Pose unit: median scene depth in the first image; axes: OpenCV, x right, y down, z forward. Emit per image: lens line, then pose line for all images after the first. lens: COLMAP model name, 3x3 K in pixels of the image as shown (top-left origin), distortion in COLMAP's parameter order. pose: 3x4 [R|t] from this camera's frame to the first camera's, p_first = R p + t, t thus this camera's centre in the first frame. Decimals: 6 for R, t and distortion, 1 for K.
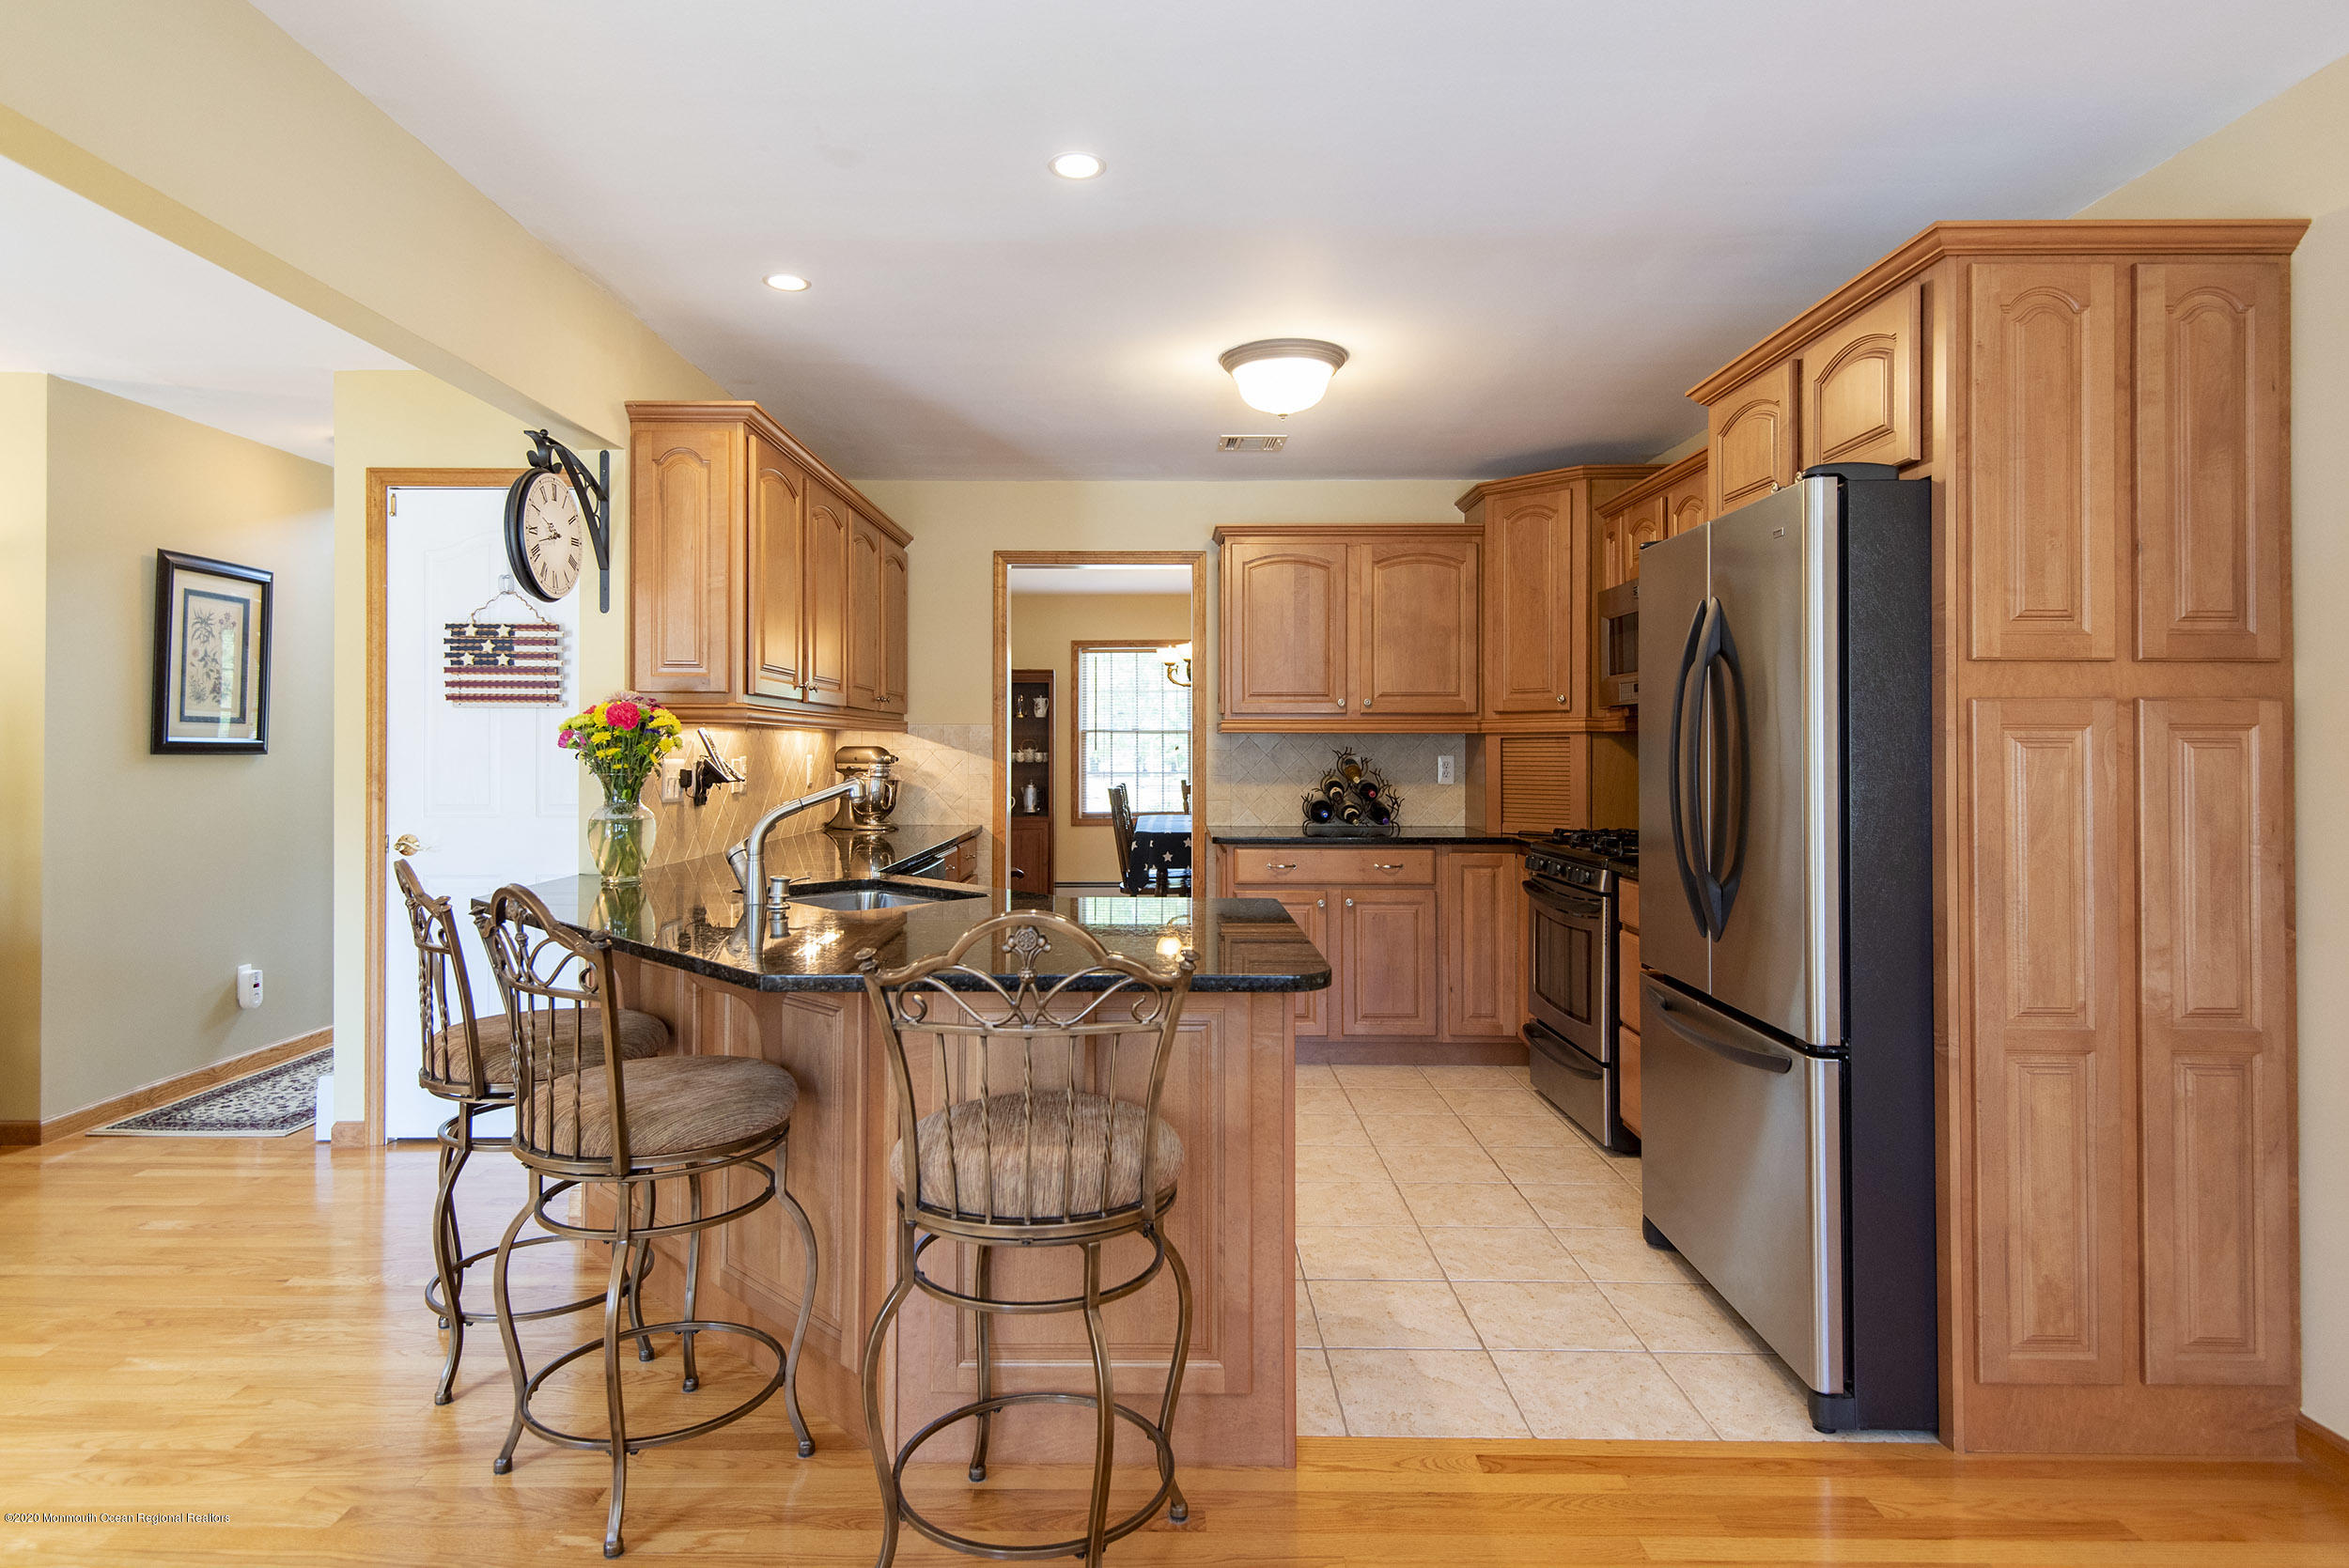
lens RADIAL K [[1268.0, 0, 1172.0], [0, 1268.0, 761.0], [0, 0, 1]] dist [0.007135, 0.000419]
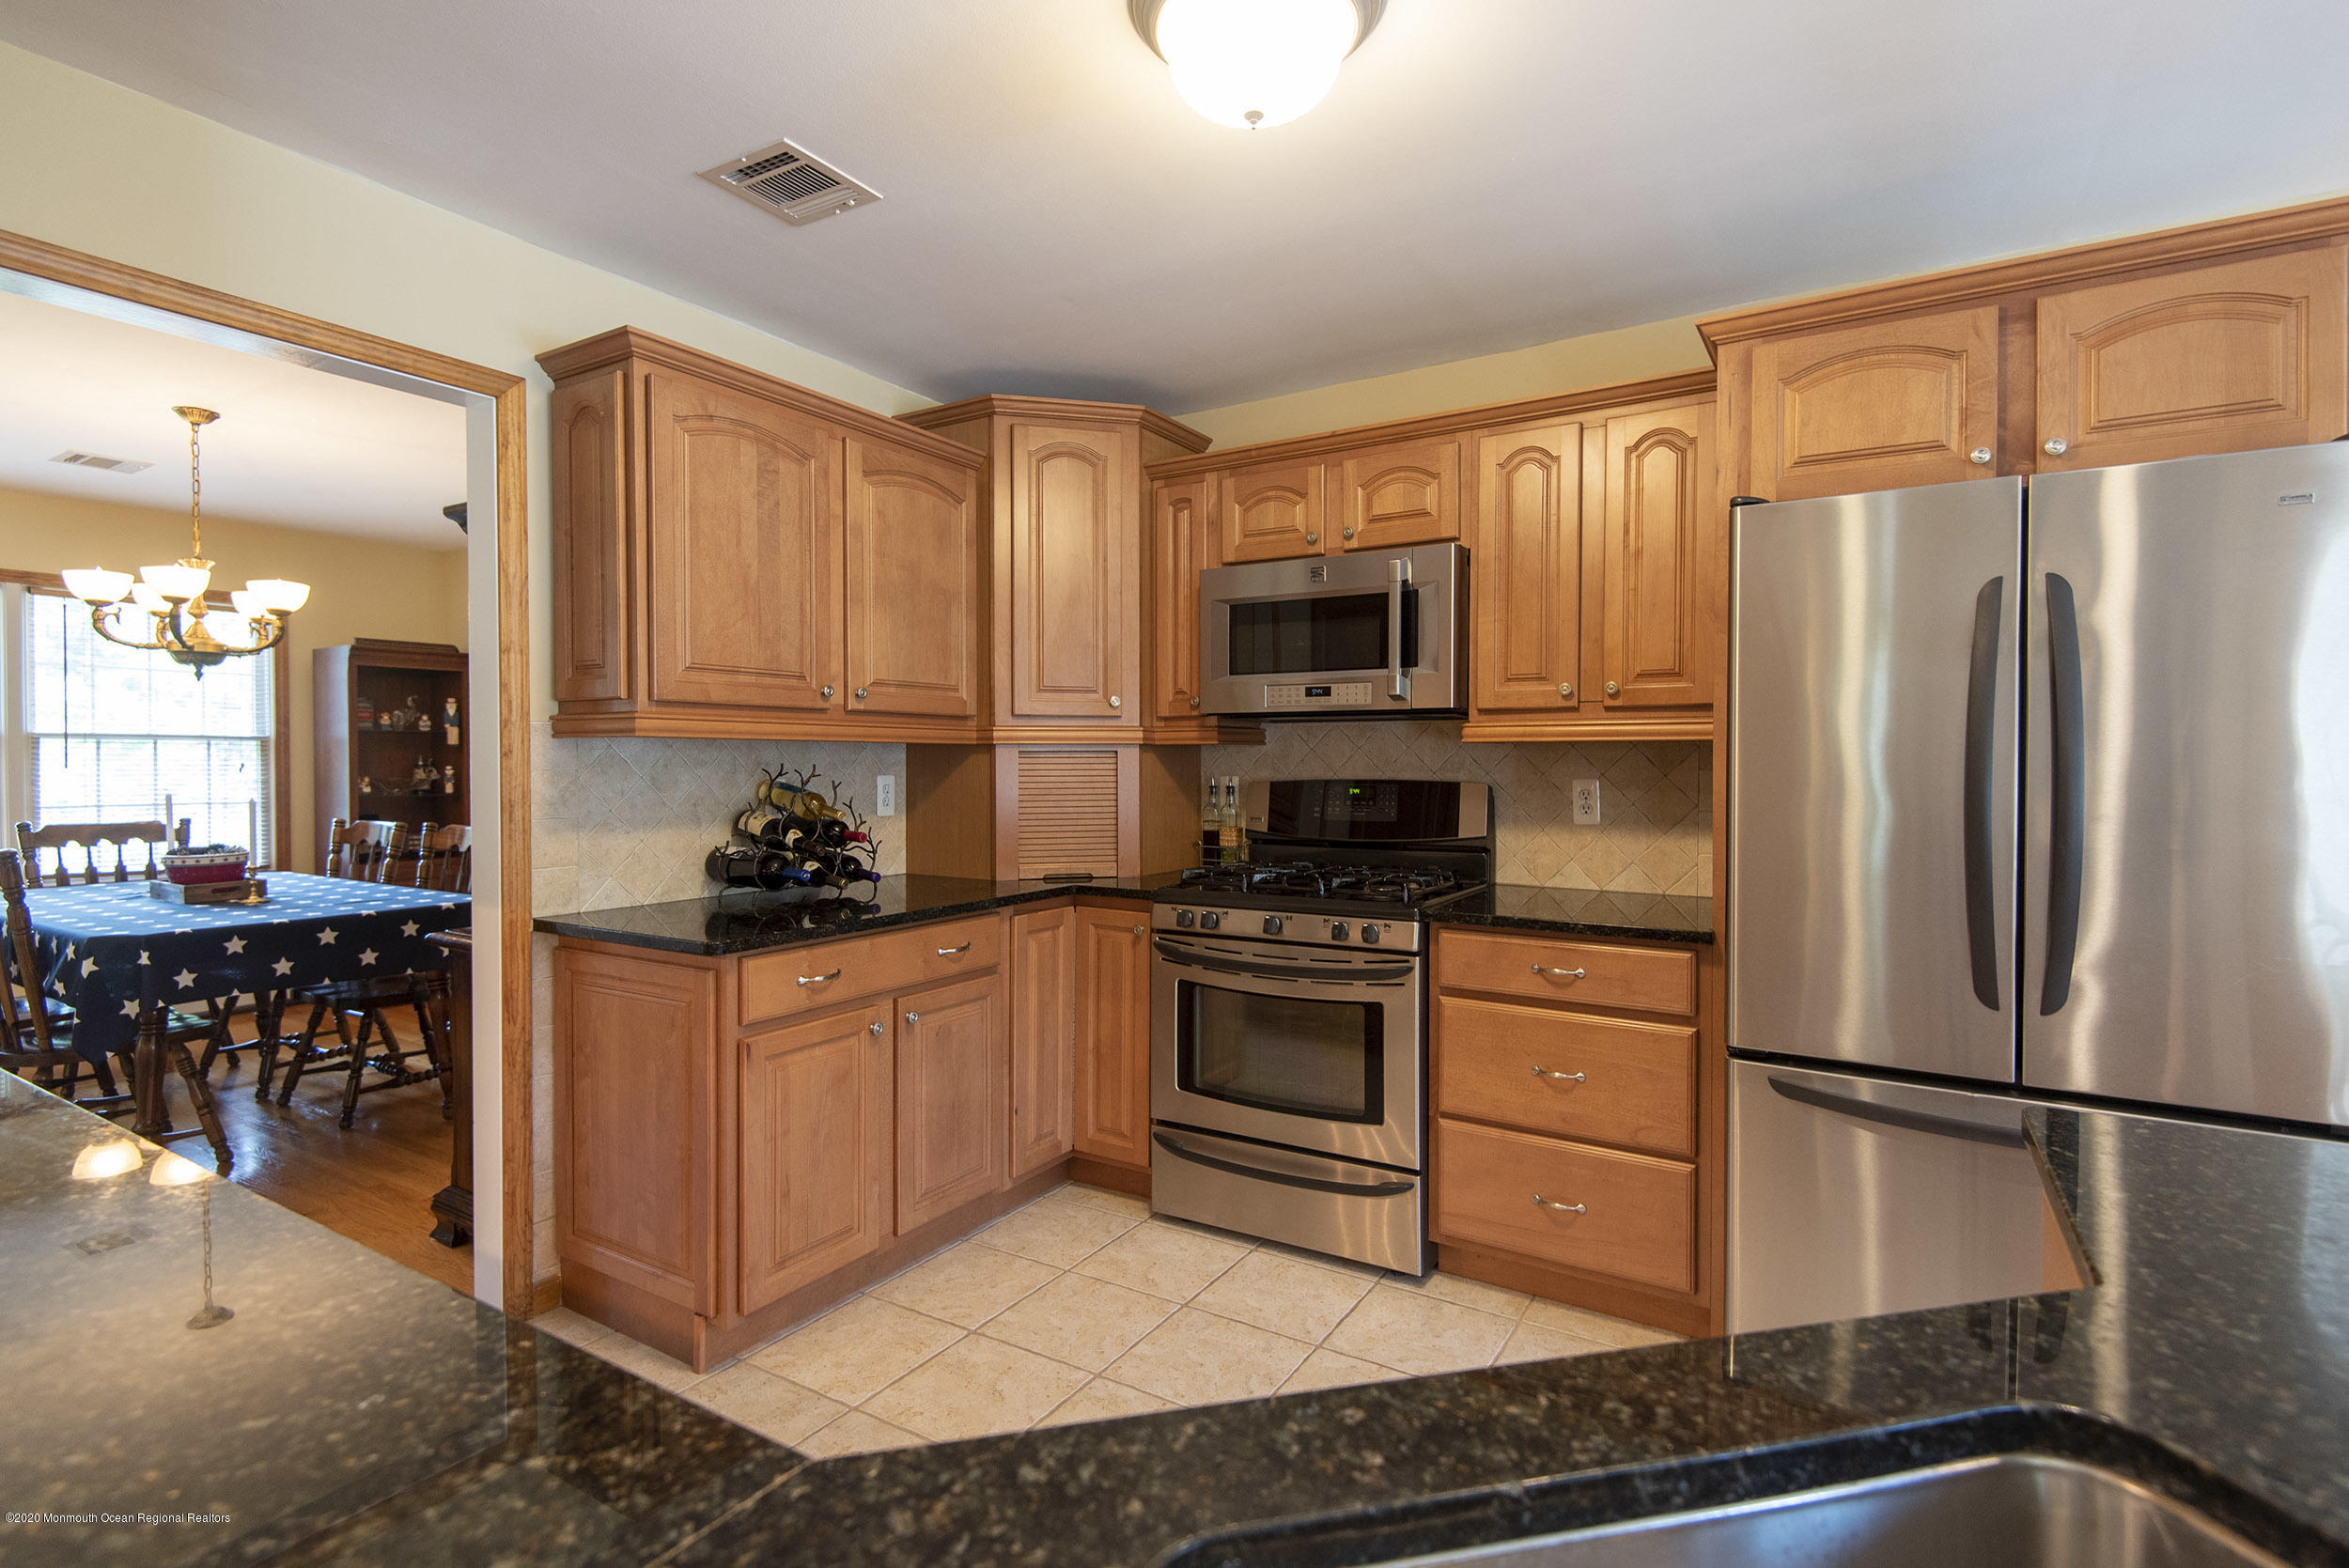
lens RADIAL K [[1077.4, 0, 1218.9], [0, 1077.4, 777.5], [0, 0, 1]] dist [0.018658, -0.011190]
pose [[0.488520, -0.014997, 0.872424, -0.300103], [0.008268, 0.999887, 0.012558, -0.012226], [-0.872514, 0.001078, 0.488588, 0.760918]]
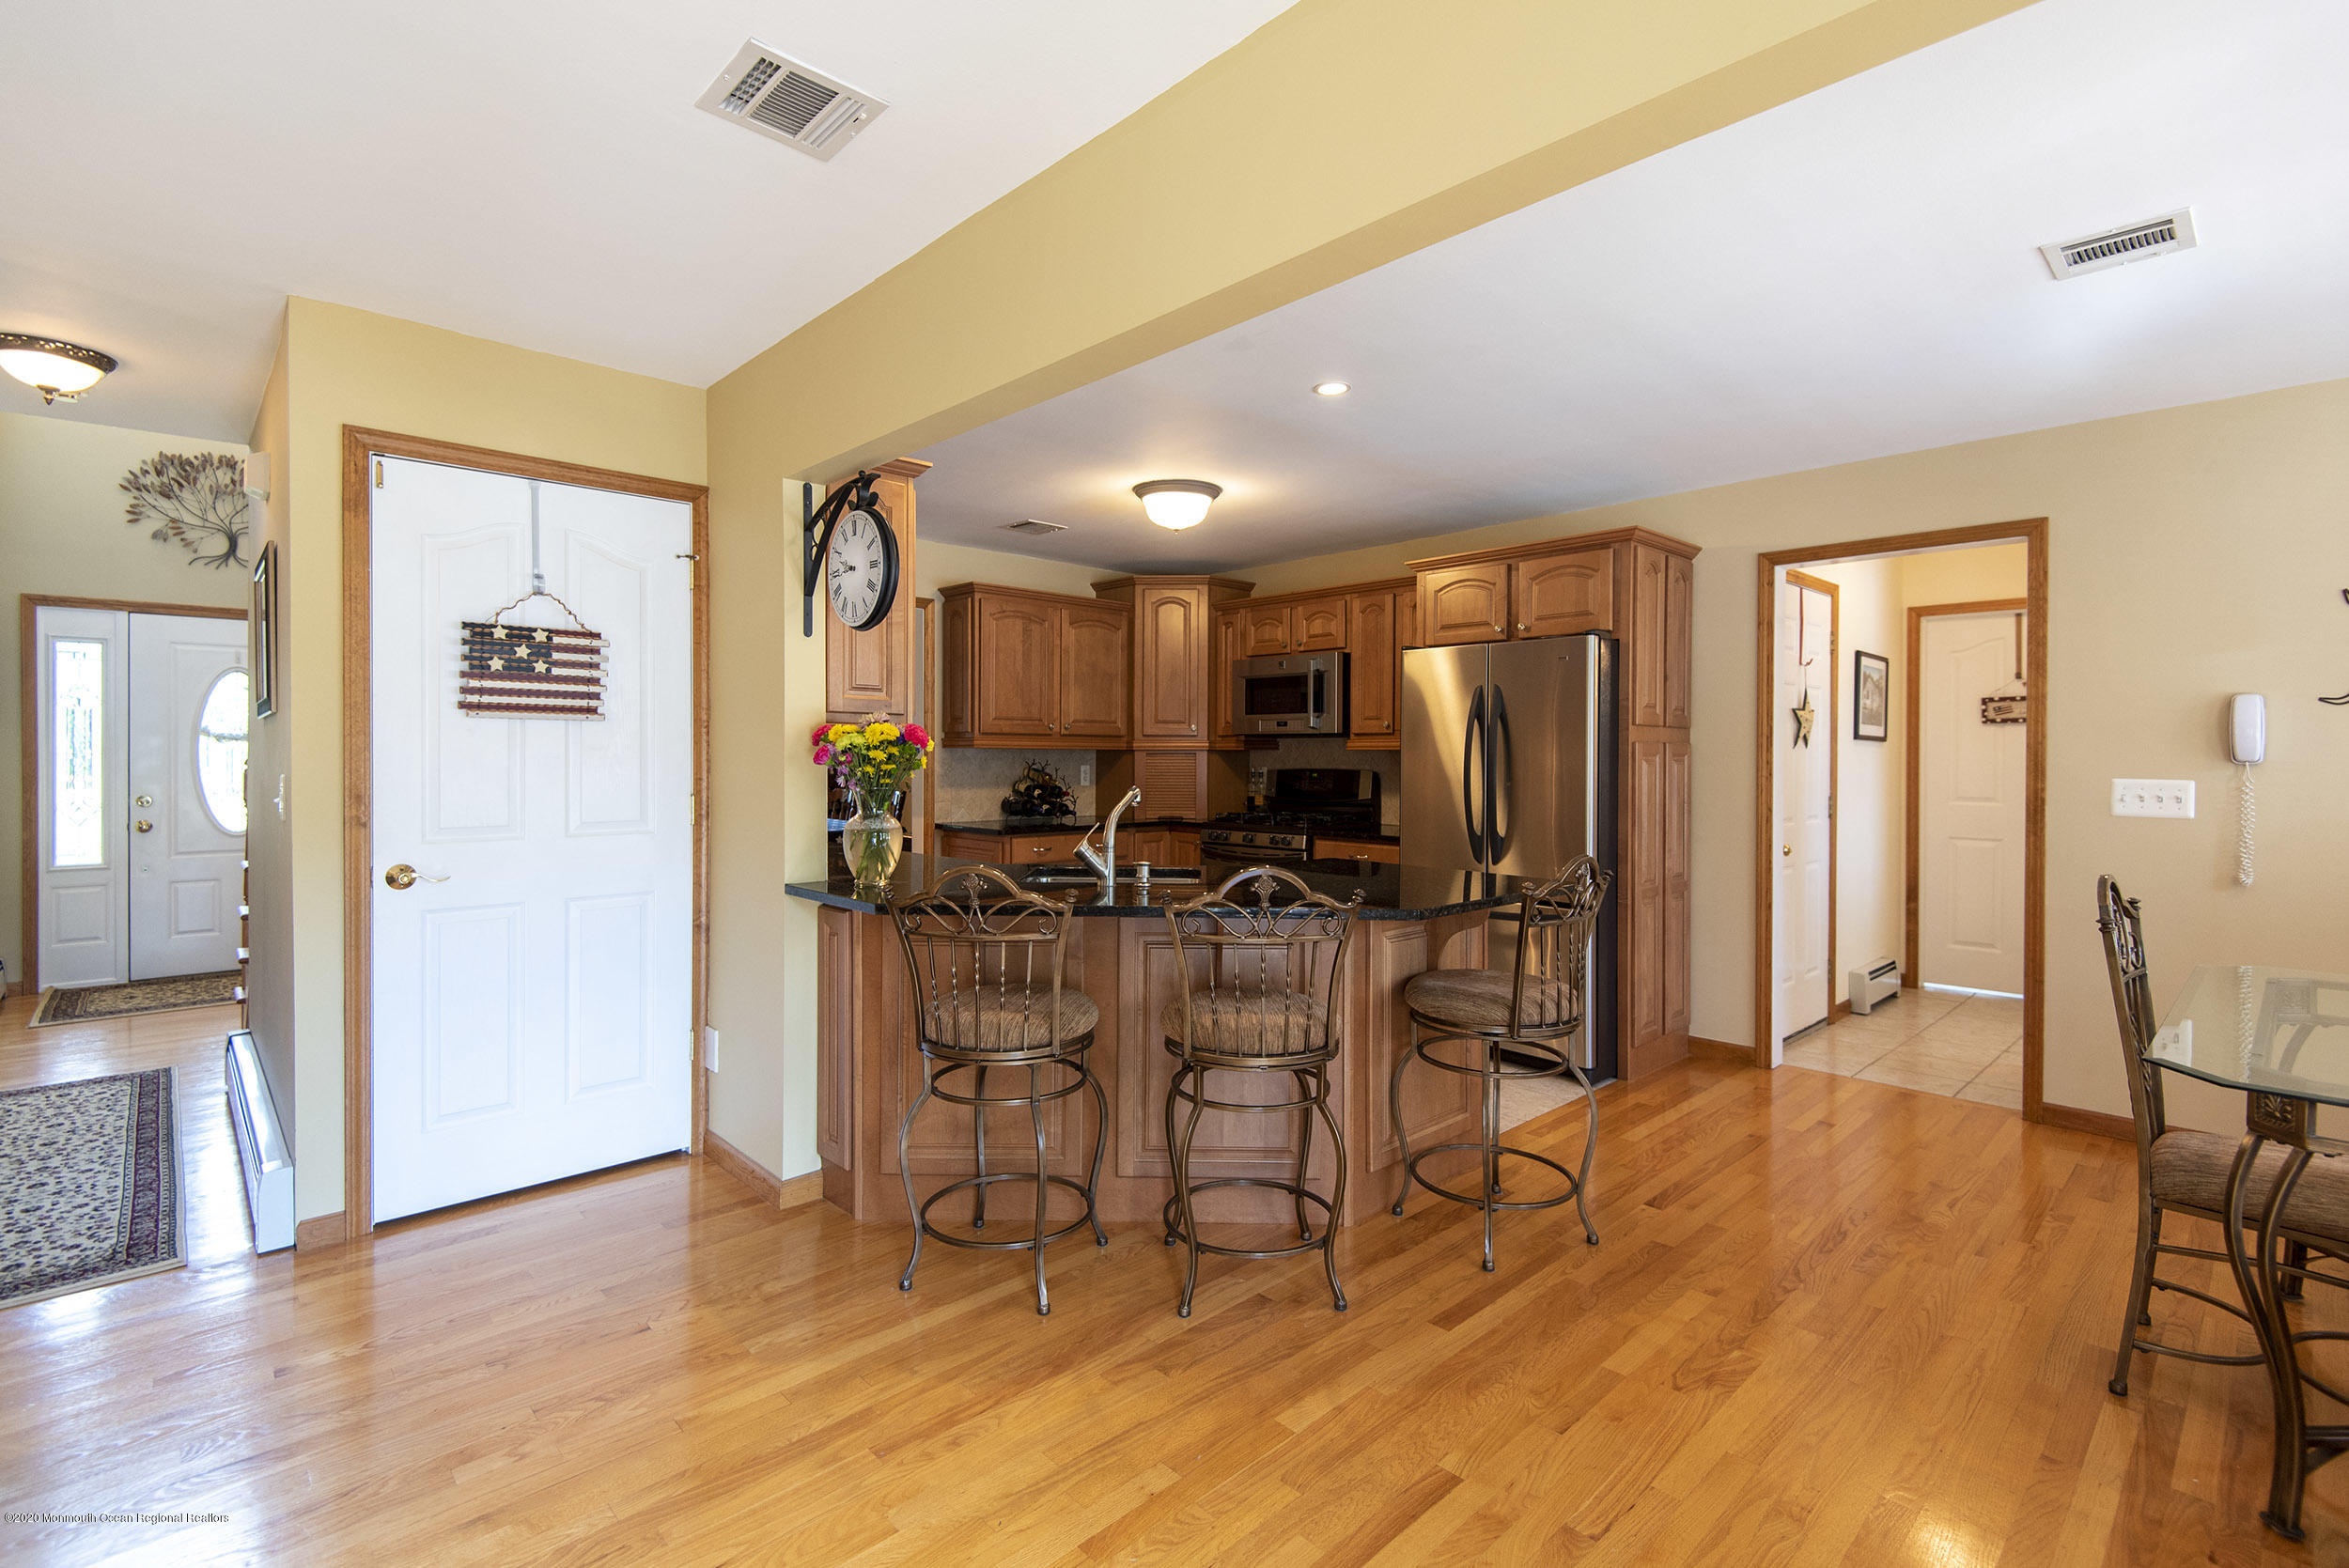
lens RADIAL K [[1077.4, 0, 1179.6], [0, 1077.4, 773.3], [0, 0, 1]] dist [0.018658, -0.011190]
pose [[0.719422, -0.009294, 0.694511, -0.735017], [0.004456, 0.999952, 0.008765, -0.007306], [-0.694559, -0.003211, 0.719429, 0.112612]]
